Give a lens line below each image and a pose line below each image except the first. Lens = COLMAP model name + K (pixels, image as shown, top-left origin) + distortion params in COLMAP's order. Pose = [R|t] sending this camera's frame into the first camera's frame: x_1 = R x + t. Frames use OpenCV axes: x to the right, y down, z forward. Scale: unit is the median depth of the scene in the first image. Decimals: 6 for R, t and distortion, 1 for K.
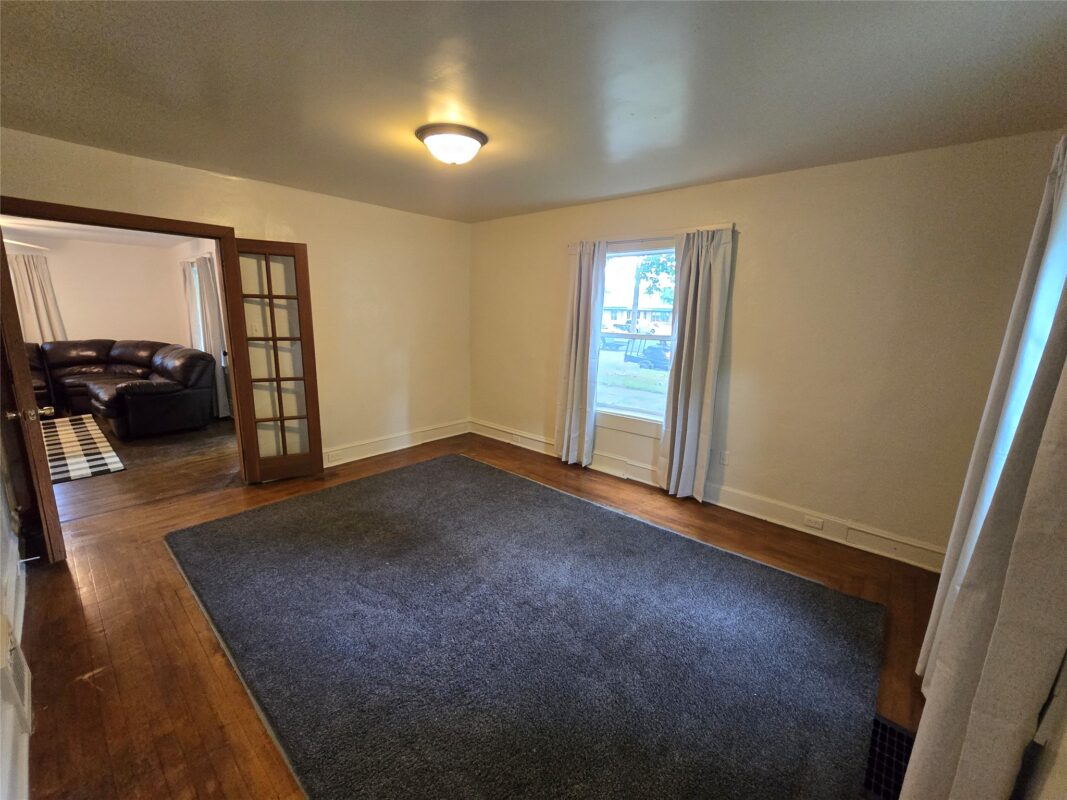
lens RADIAL K [[434.7, 0, 533.4], [0, 434.7, 405.3], [0, 0, 1]] dist [-0.004351, -0.000316]
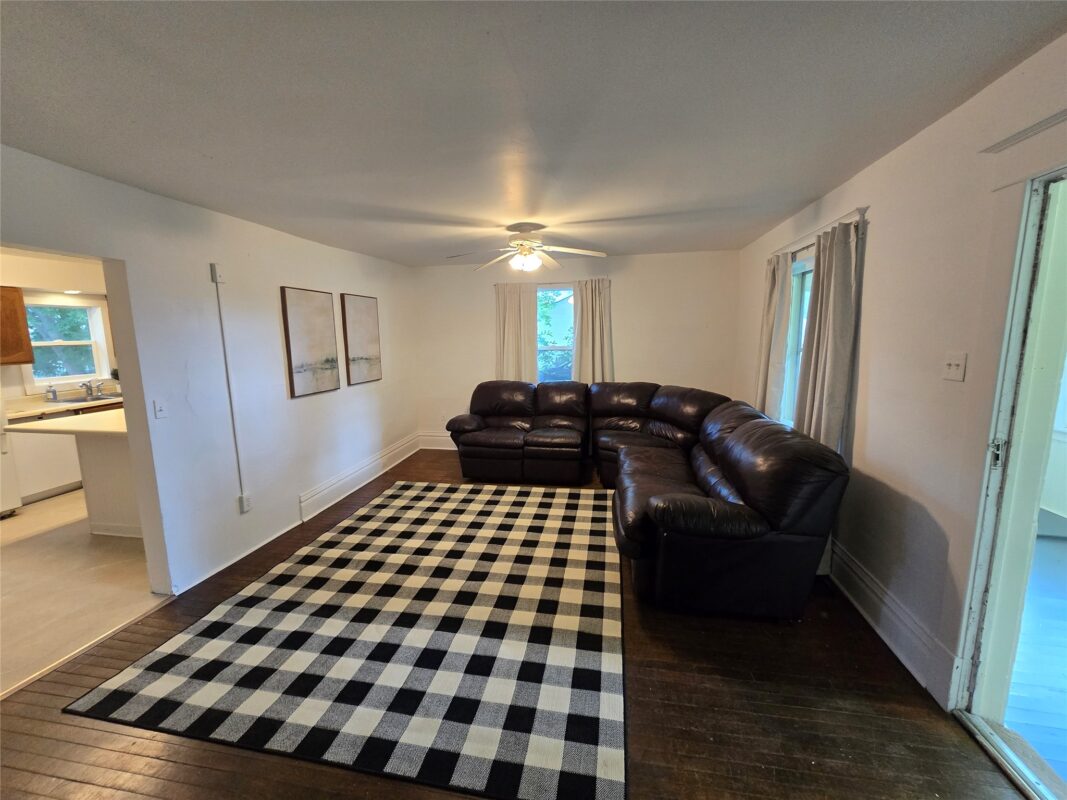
lens RADIAL K [[434.7, 0, 536.4], [0, 434.7, 398.6], [0, 0, 1]] dist [-0.004351, -0.000316]
pose [[0.513430, 0.093903, -0.852978, -0.474415], [-0.156288, 0.987603, 0.014650, -0.111253], [0.843779, 0.125789, 0.521741, 0.475181]]
